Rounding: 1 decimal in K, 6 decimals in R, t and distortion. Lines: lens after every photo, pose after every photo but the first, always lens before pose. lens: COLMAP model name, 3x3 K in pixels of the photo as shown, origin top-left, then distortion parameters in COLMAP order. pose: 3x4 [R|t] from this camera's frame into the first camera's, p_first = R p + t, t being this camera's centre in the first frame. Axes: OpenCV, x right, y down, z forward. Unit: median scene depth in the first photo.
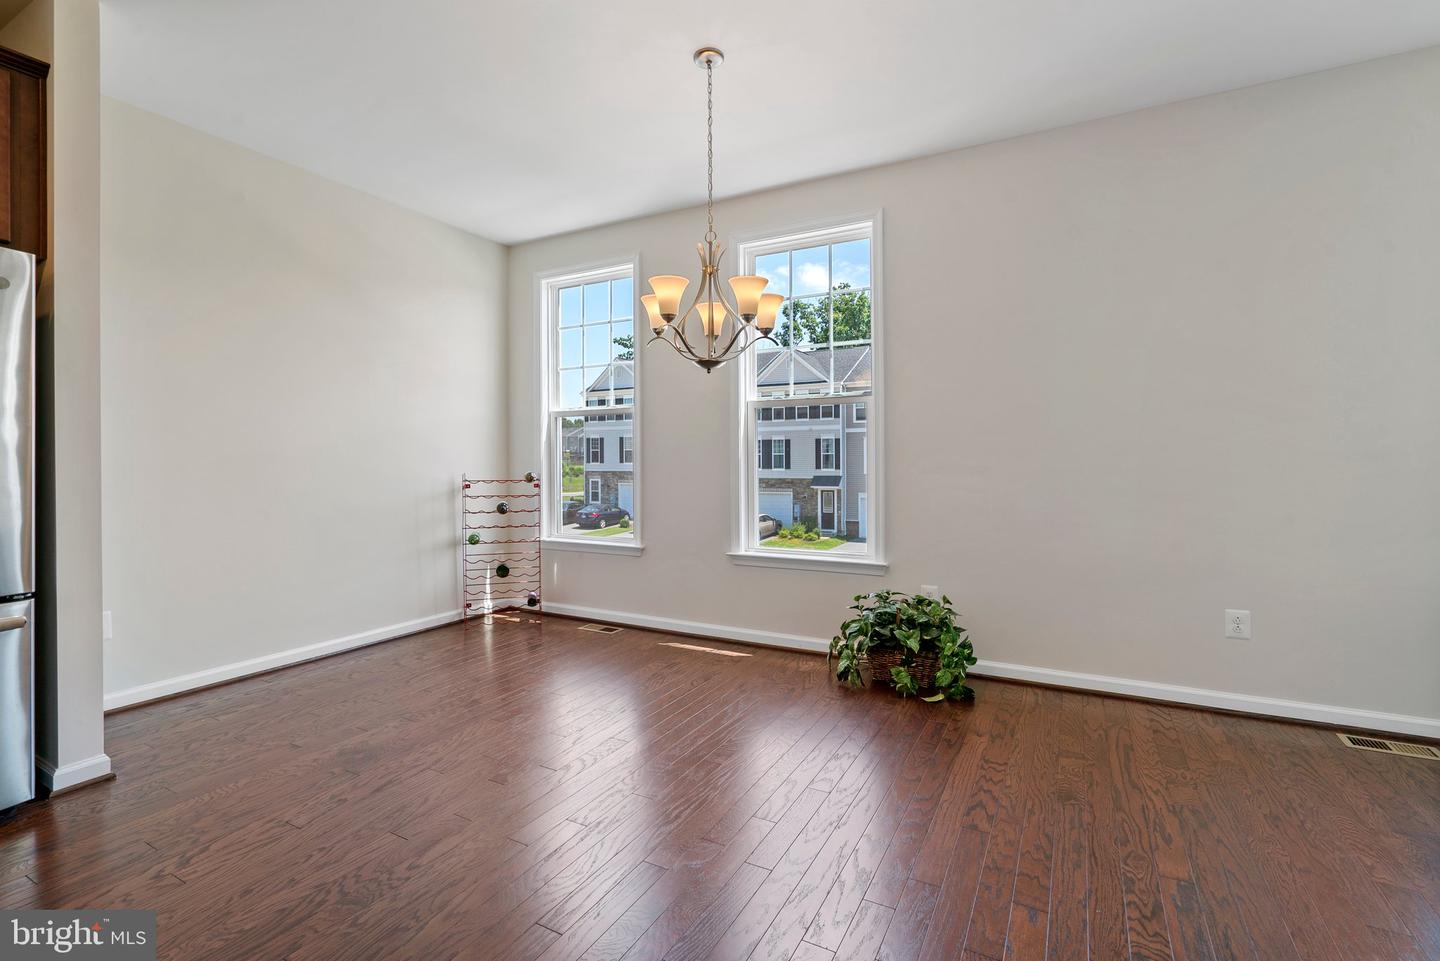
lens RADIAL K [[653.2, 0, 720.4], [0, 653.2, 476.4], [0, 0, 1]] dist [-0.002325, 0.000040]
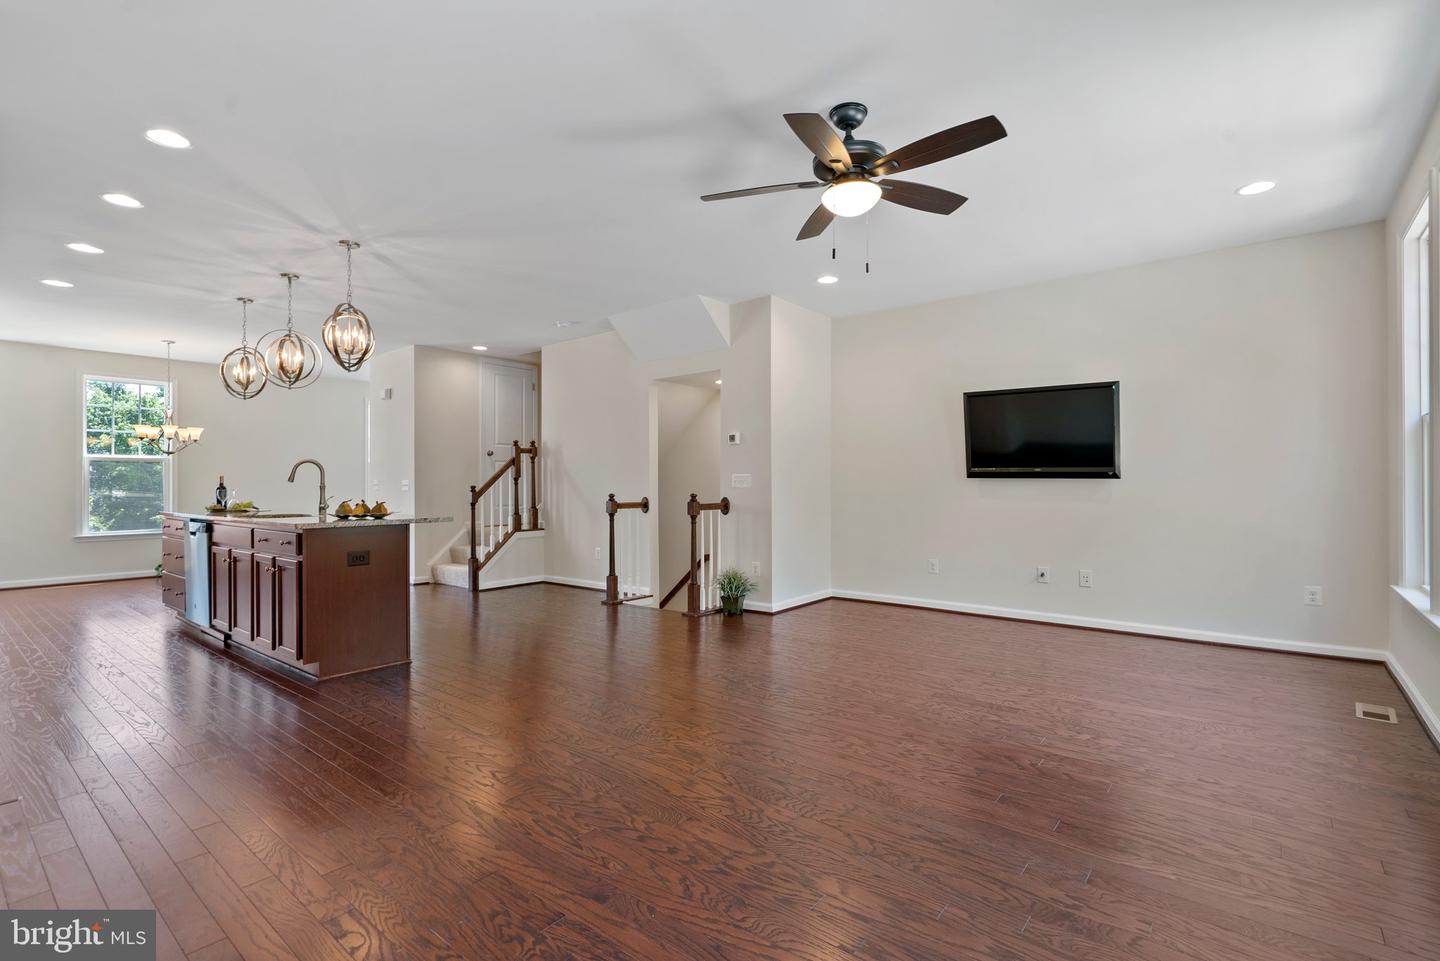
lens RADIAL K [[673.2, 0, 720.7], [0, 673.2, 479.1], [0, 0, 1]] dist [-0.004488, -0.000298]
pose [[0.185747, 0.011395, 0.982532, -1.406154], [0.026007, 0.999525, -0.016509, 0.027456], [-0.982253, 0.028619, 0.185362, -1.083288]]
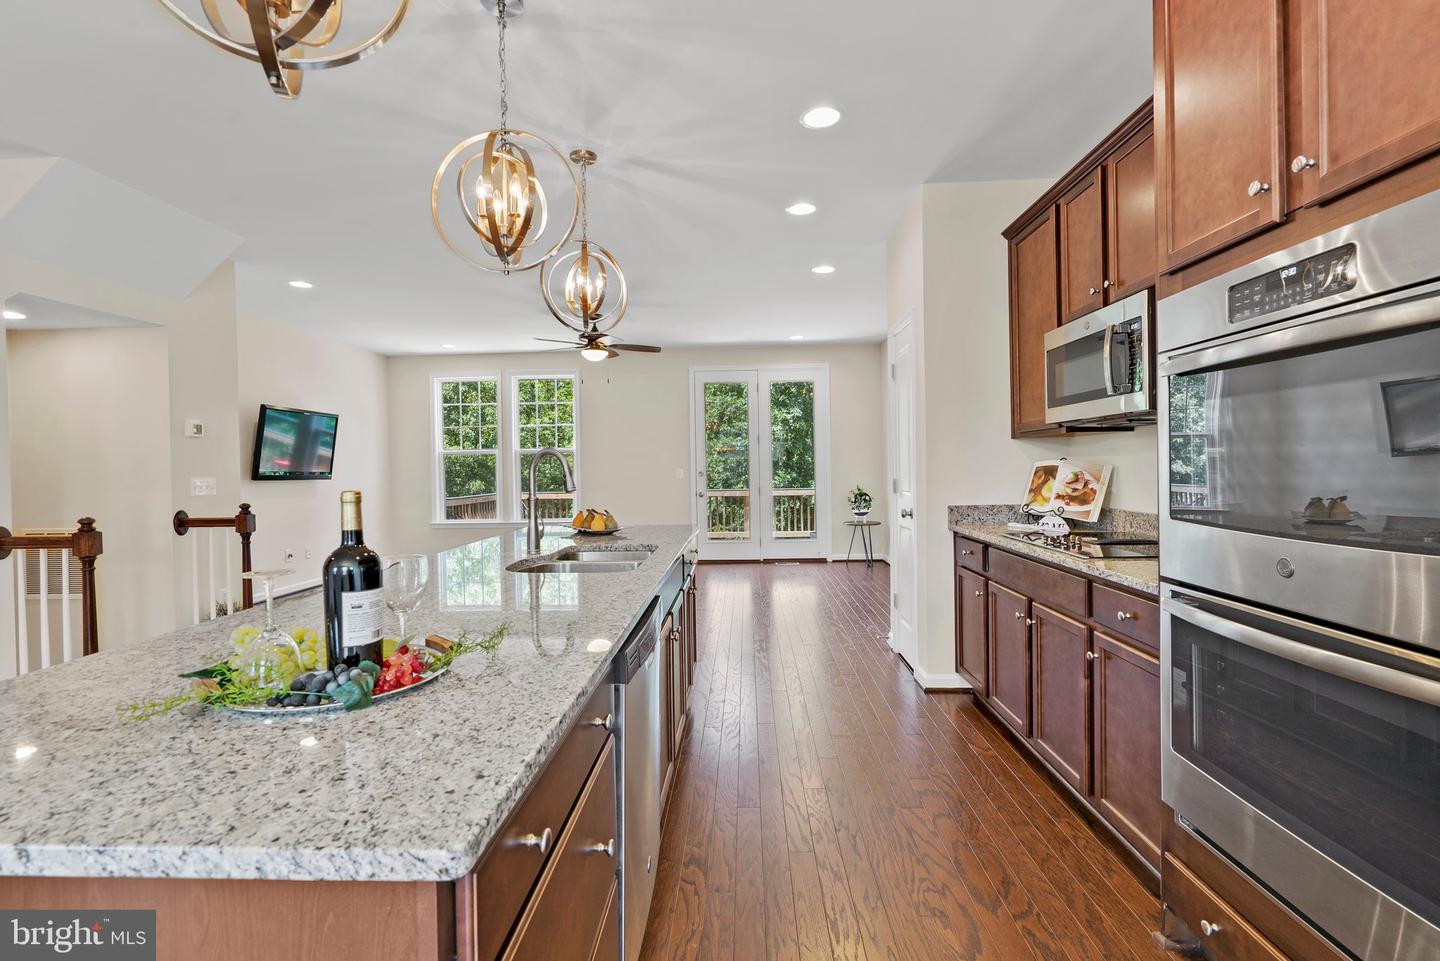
lens RADIAL K [[661.5, 0, 716.3], [0, 661.5, 475.2], [0, 0, 1]] dist [0.000794, 0.000492]
pose [[-0.899081, 0.024489, -0.437096, -0.333171], [0.009031, 0.999259, 0.037409, -0.037107], [0.437689, 0.029686, -0.898636, 0.354401]]
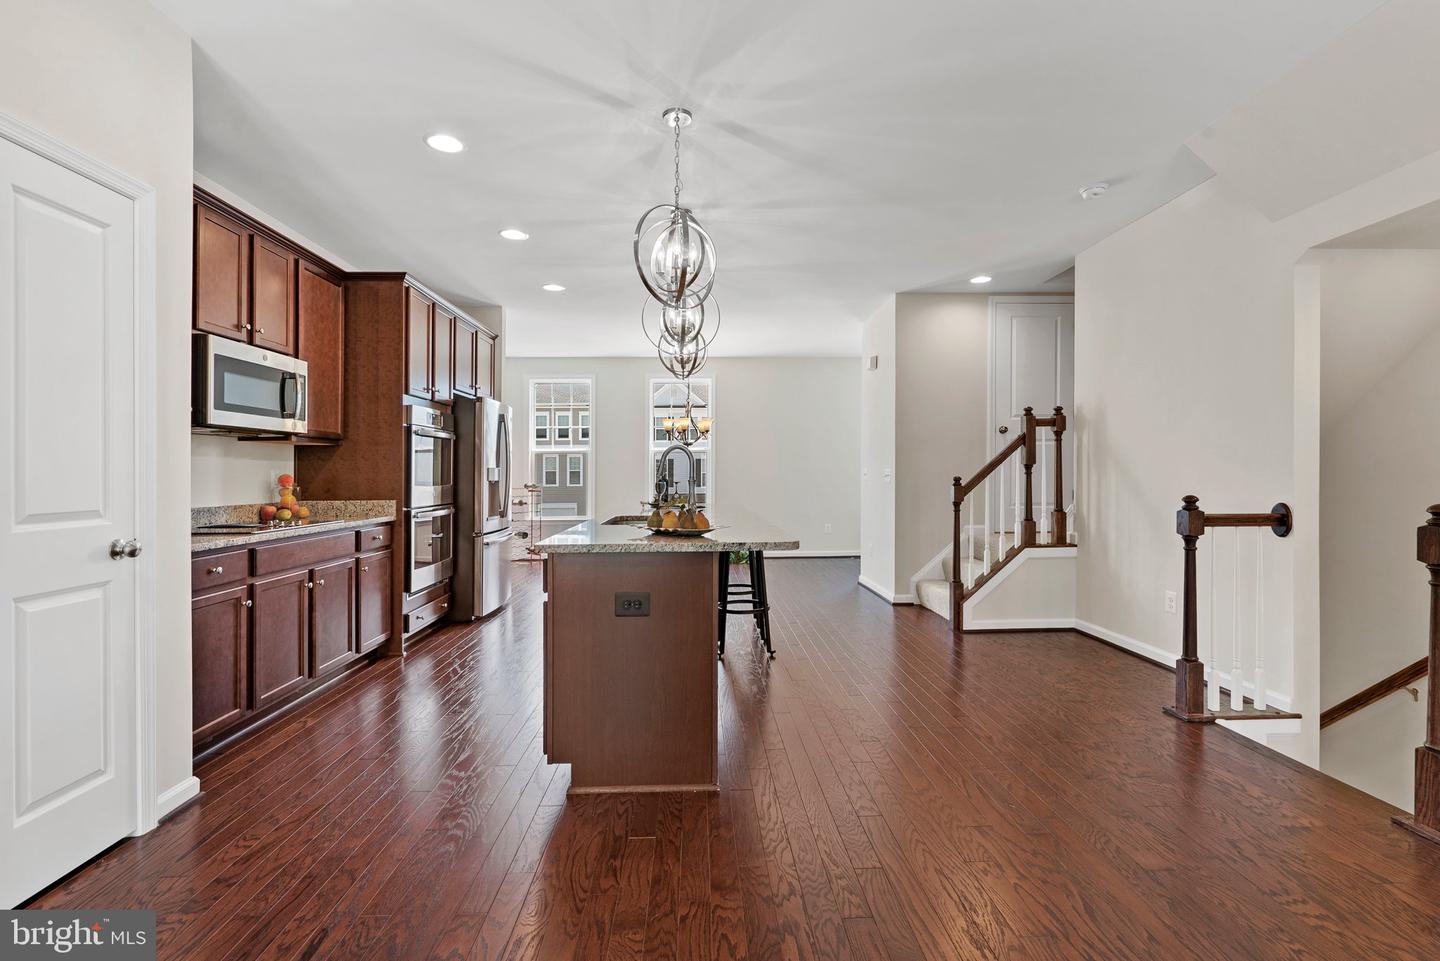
lens RADIAL K [[653.2, 0, 720.4], [0, 653.2, 476.4], [0, 0, 1]] dist [-0.002325, 0.000040]
pose [[0.862079, -0.005848, 0.506740, -0.812497], [0.016186, 0.999741, -0.015998, 0.011344], [-0.506515, 0.021994, 0.861951, -0.931192]]
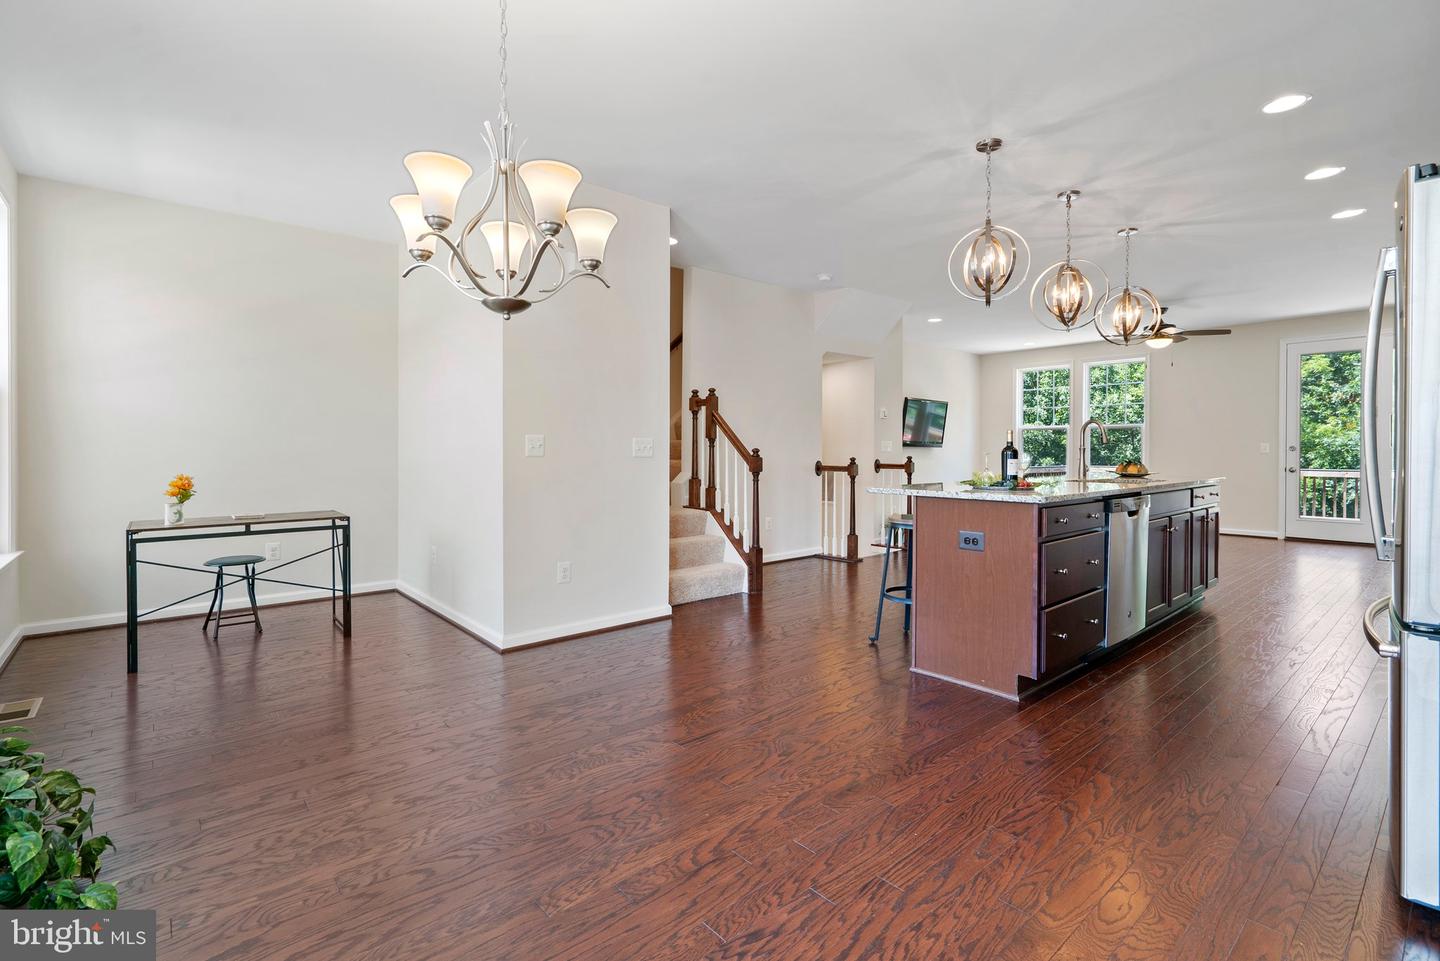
lens RADIAL K [[662.6, 0, 717.6], [0, 662.6, 457.2], [0, 0, 1]] dist [-0.002302, 0.000675]
pose [[-0.935816, -0.000815, 0.352488, -0.274366], [0.010770, 0.999464, 0.030903, -0.020806], [-0.352324, 0.032716, -0.935306, 0.924029]]
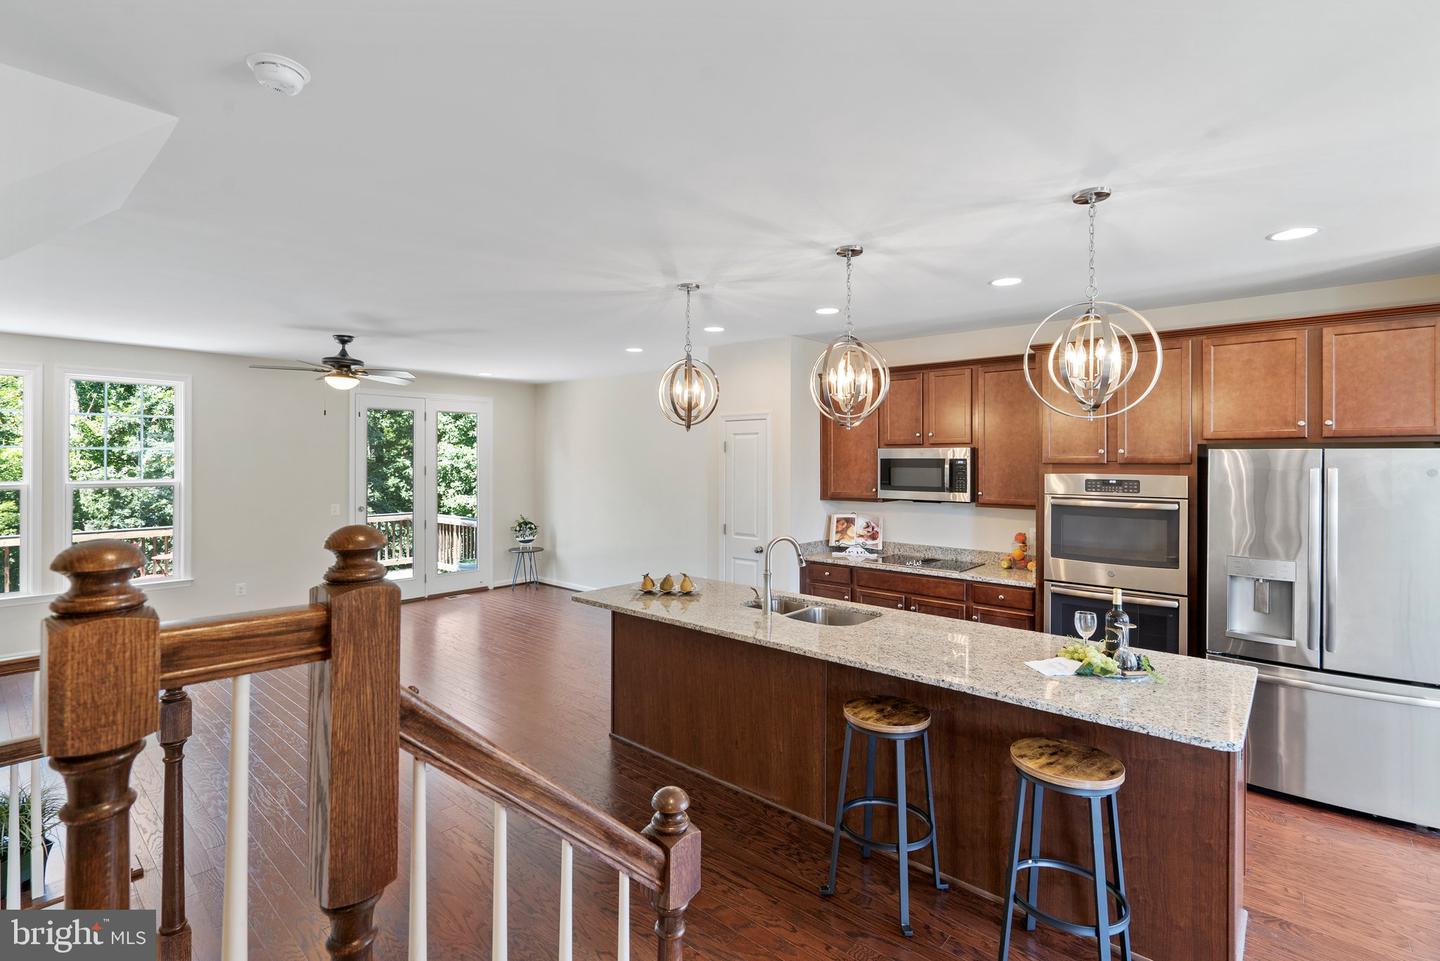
lens RADIAL K [[667.8, 0, 710.9], [0, 667.8, 460.9], [0, 0, 1]] dist [-0.003208, 0.000284]
pose [[-0.225736, 0.005596, -0.974172, 0.333519], [-0.024925, 0.999623, 0.011518, -0.135485], [0.973870, 0.026882, -0.225511, -0.124299]]
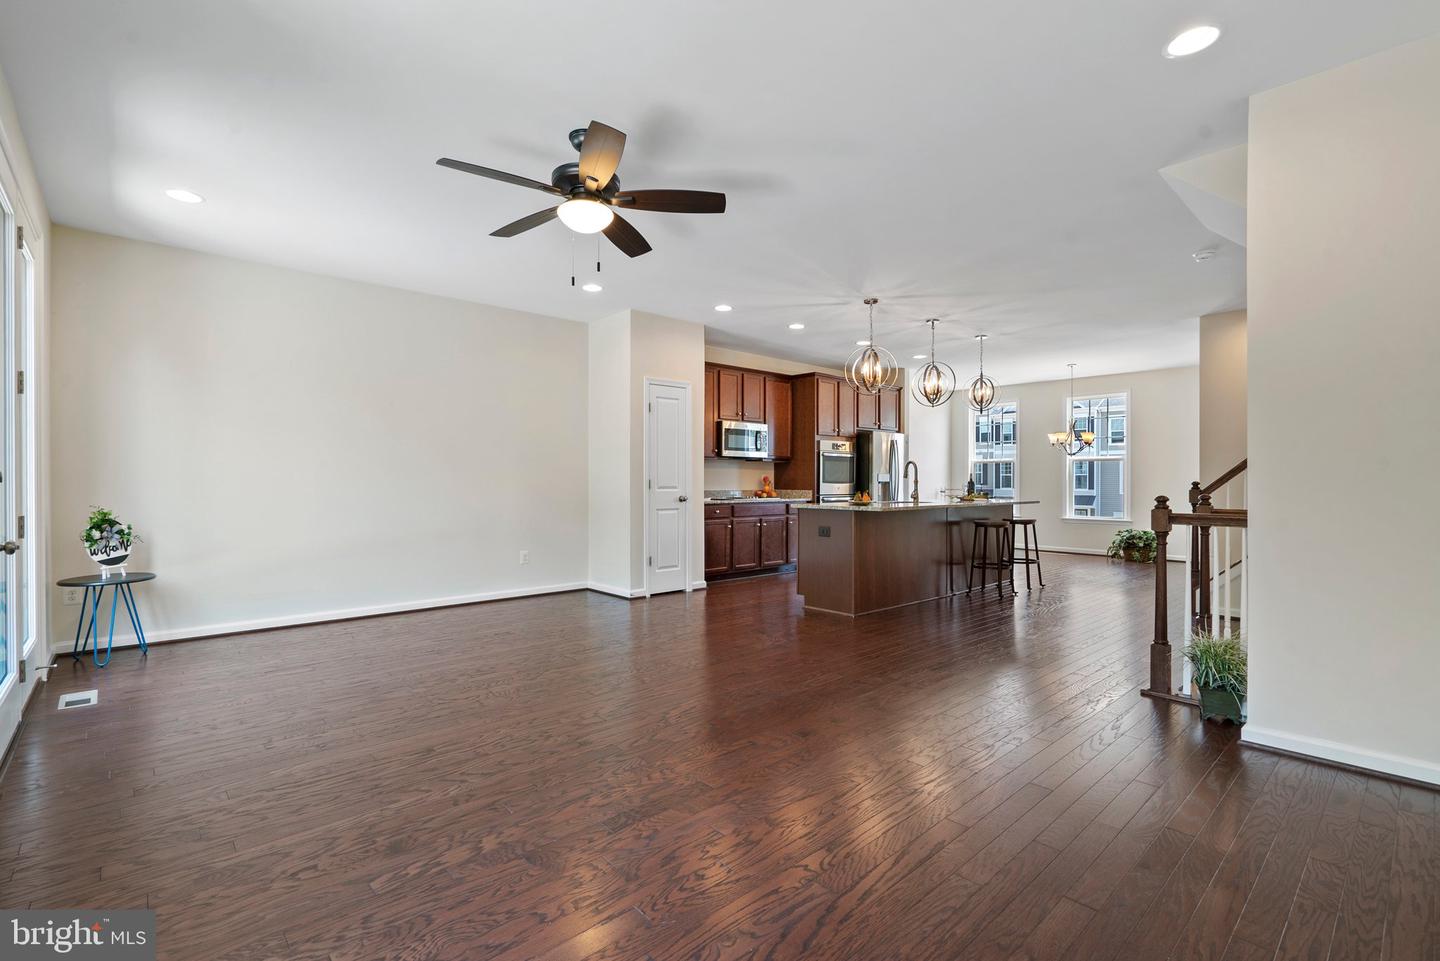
lens RADIAL K [[651.2, 0, 719.3], [0, 651.2, 484.4], [0, 0, 1]] dist [-0.008594, 0.000709]
pose [[0.944196, 0.007231, -0.329306, -0.380069], [-0.012806, 0.999809, -0.014763, 0.036569], [0.329136, 0.018156, 0.944108, -1.687163]]
